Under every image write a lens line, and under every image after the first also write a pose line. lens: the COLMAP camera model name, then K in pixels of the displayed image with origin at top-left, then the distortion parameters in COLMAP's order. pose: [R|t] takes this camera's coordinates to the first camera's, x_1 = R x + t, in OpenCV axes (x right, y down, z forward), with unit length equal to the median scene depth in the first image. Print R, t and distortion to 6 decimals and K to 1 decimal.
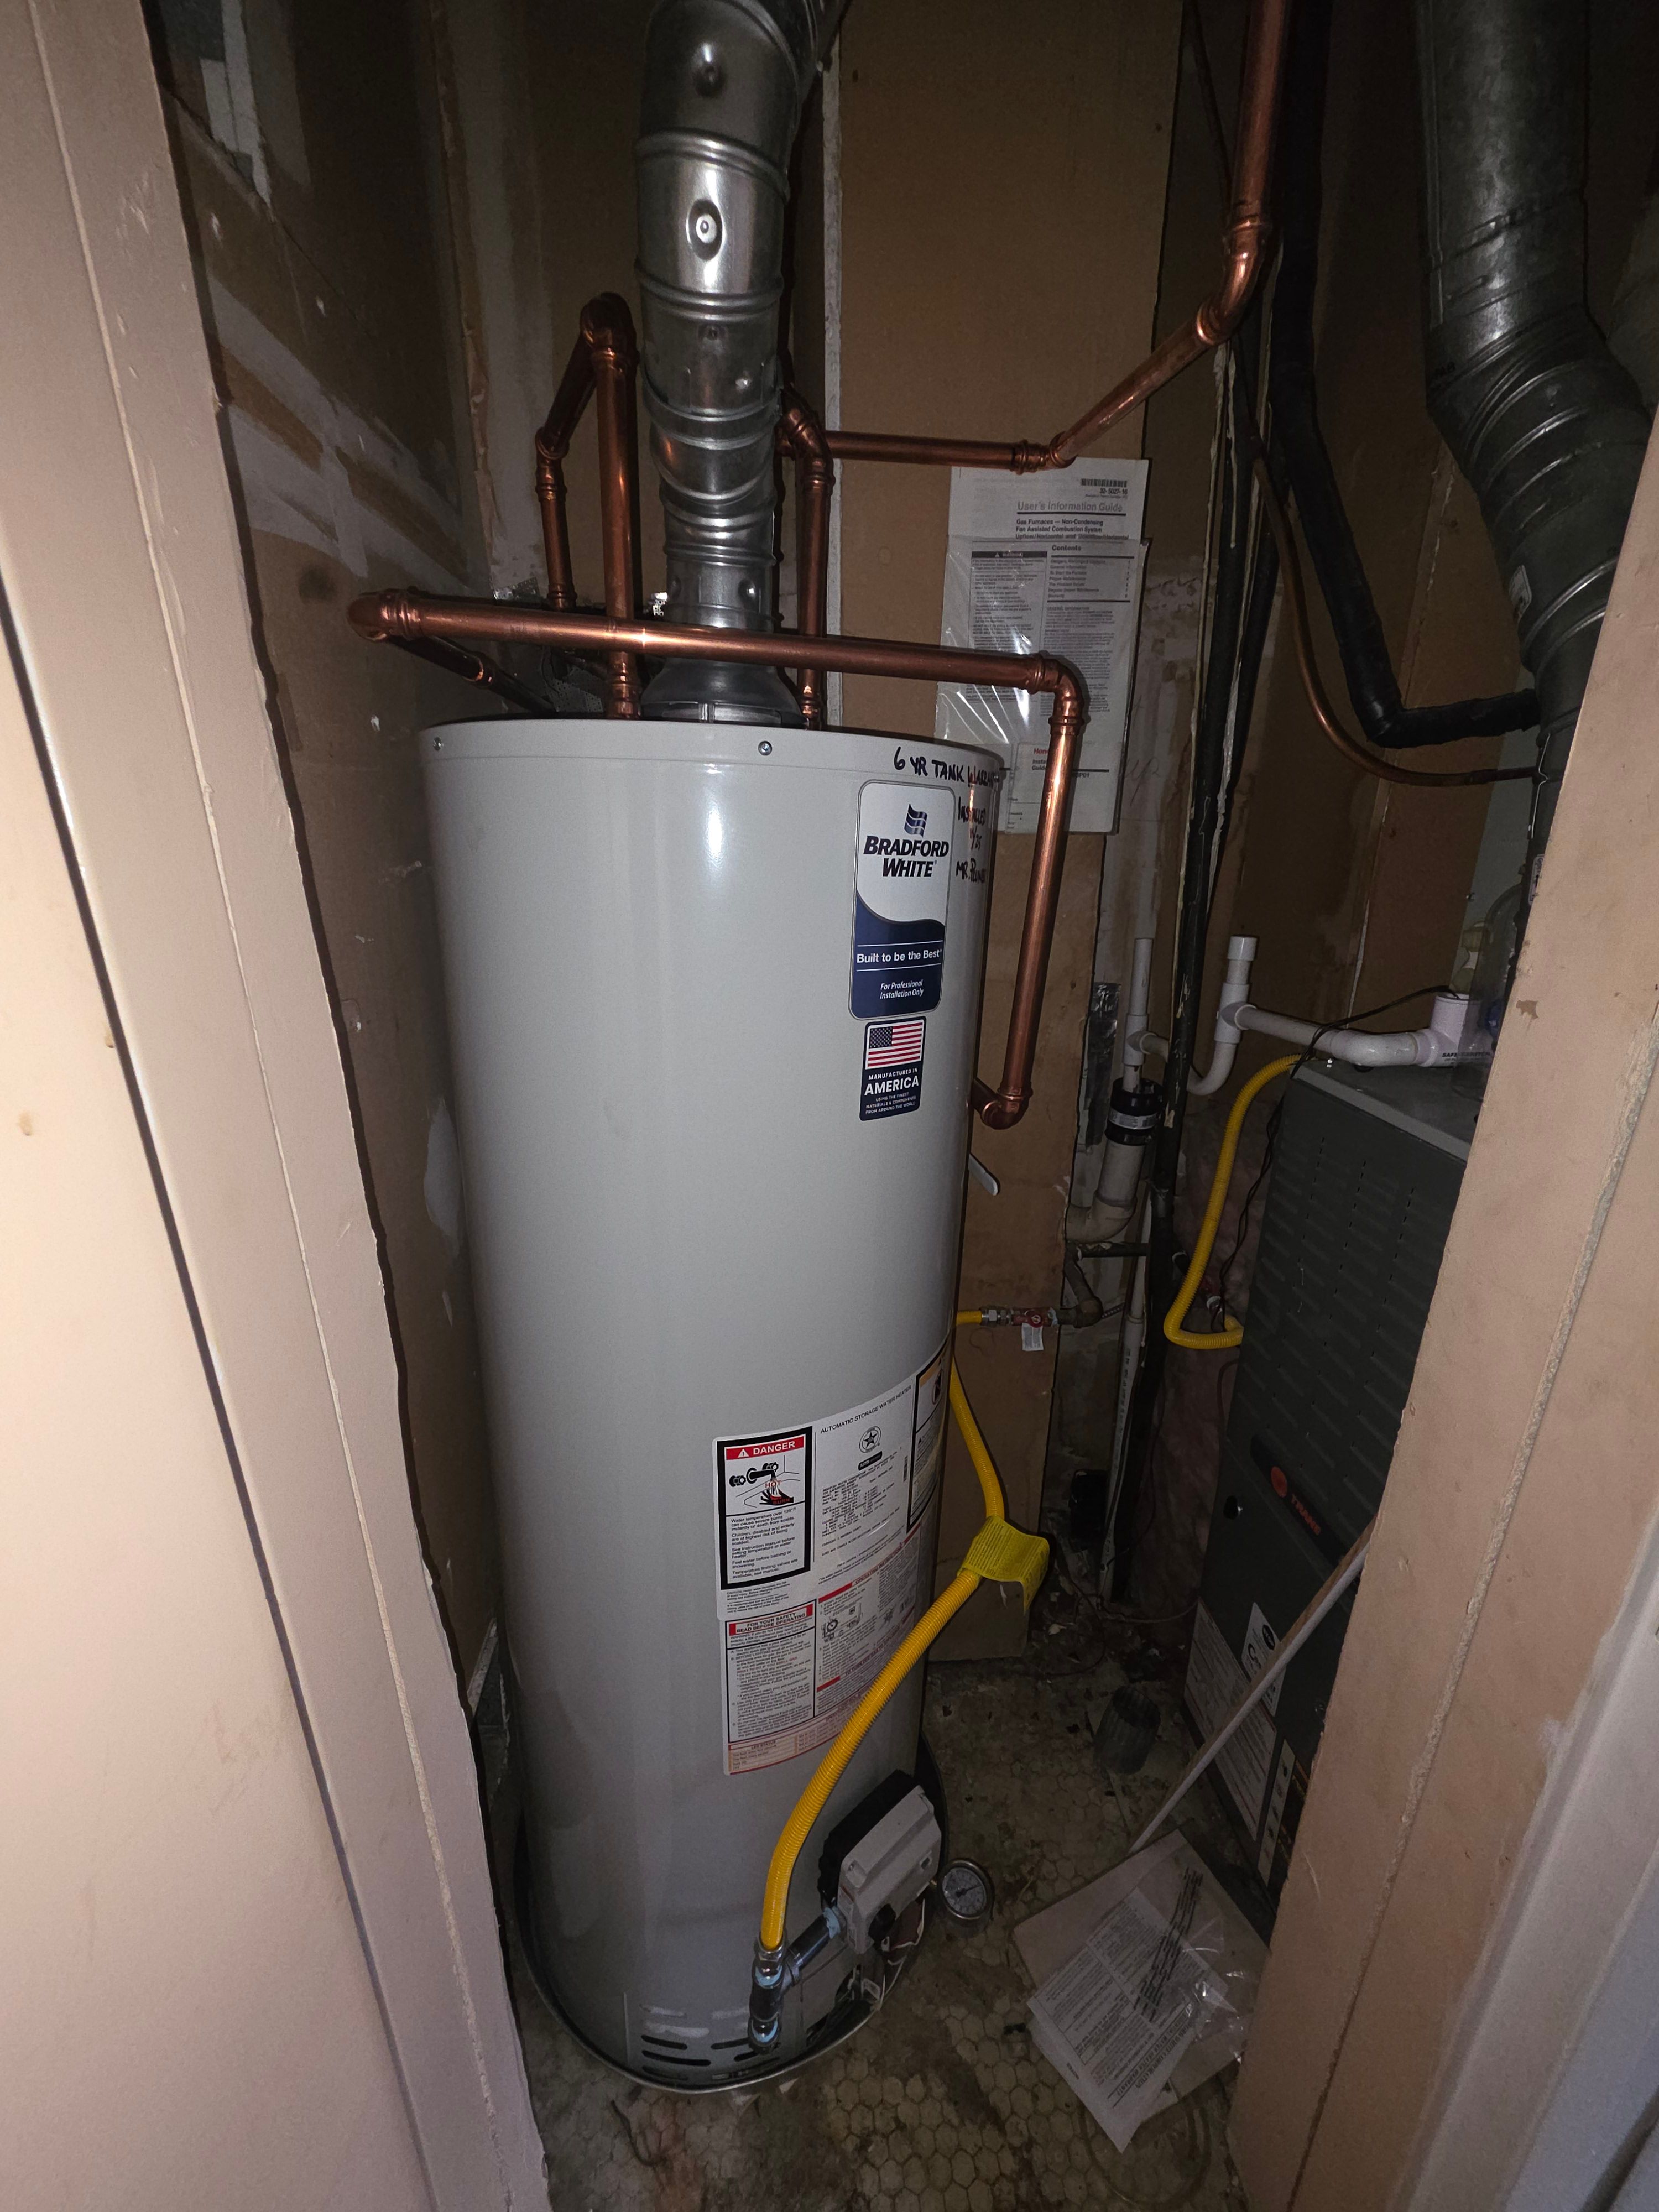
lens RADIAL K [[886.9, 0, 827.8], [0, 886.9, 1106.7], [0, 0, 1]] dist [0.002790, 0.000066]
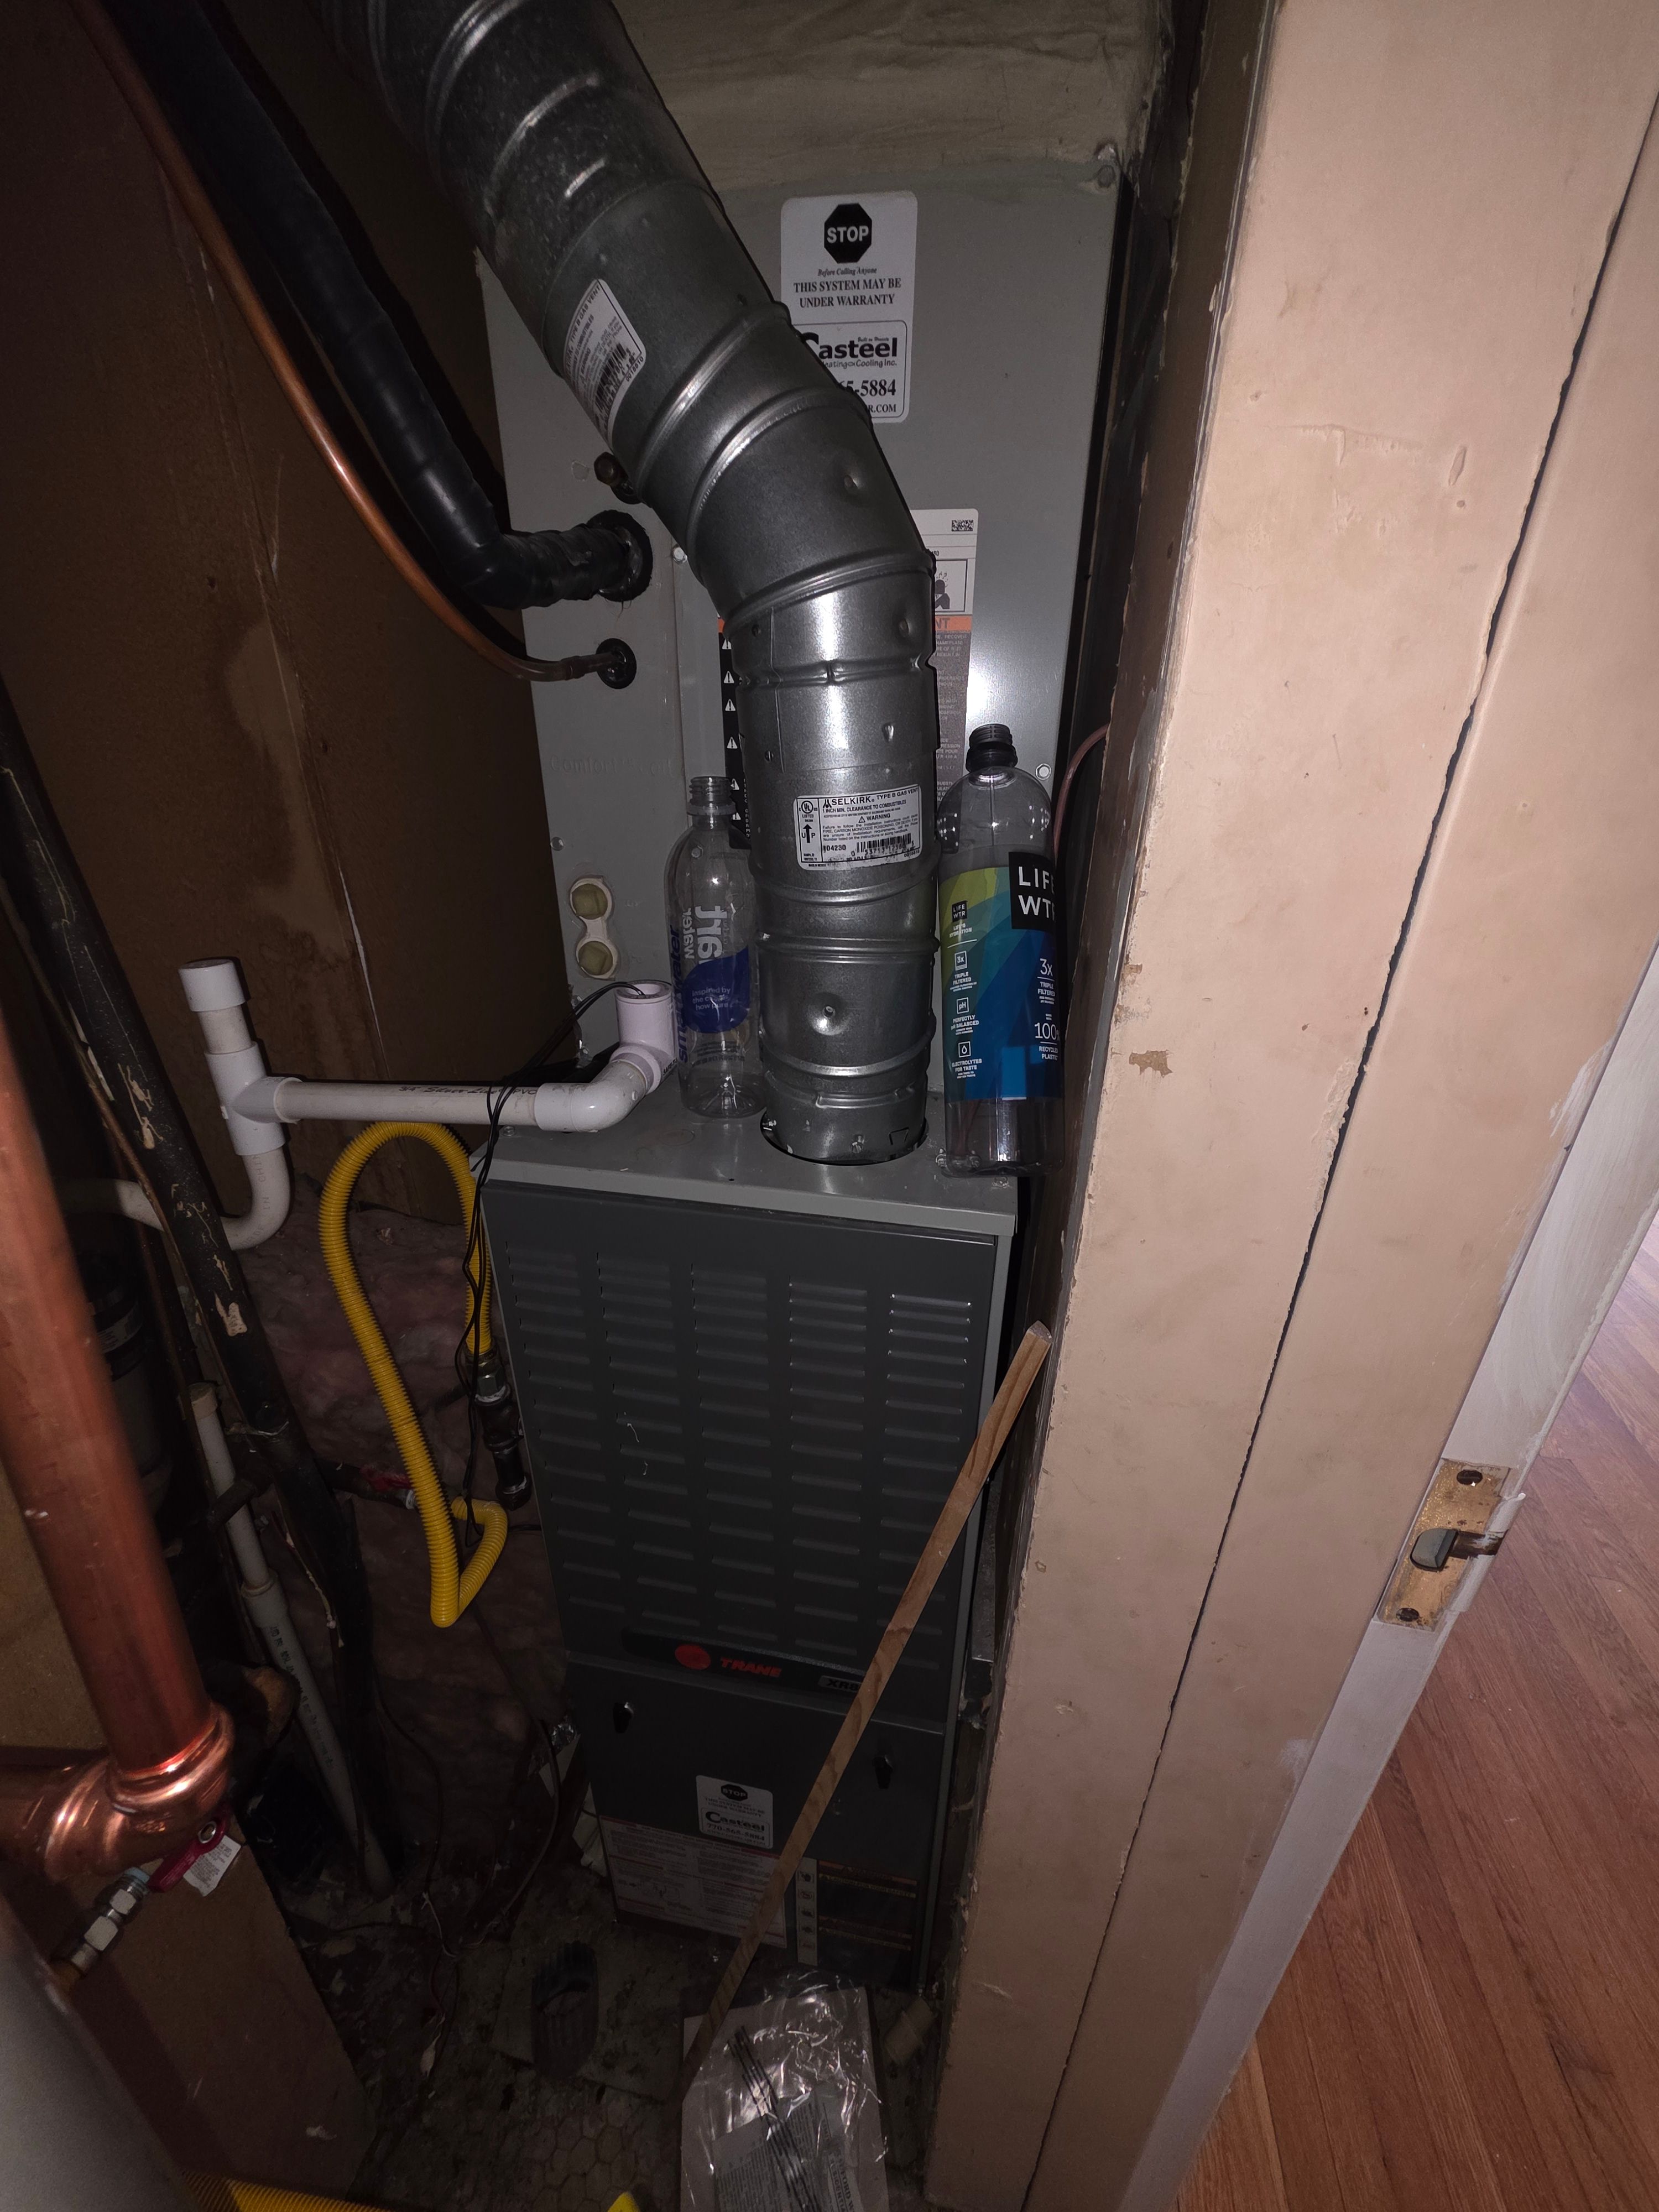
lens RADIAL K [[886.9, 0, 830.0], [0, 886.9, 1107.5], [0, 0, 1]] dist [0.002790, 0.000066]
pose [[0.258248, -0.414211, 0.872776, 0.067994], [0.298502, 0.893427, 0.335687, -0.180657], [-0.918806, 0.173835, 0.354368, 0.481198]]
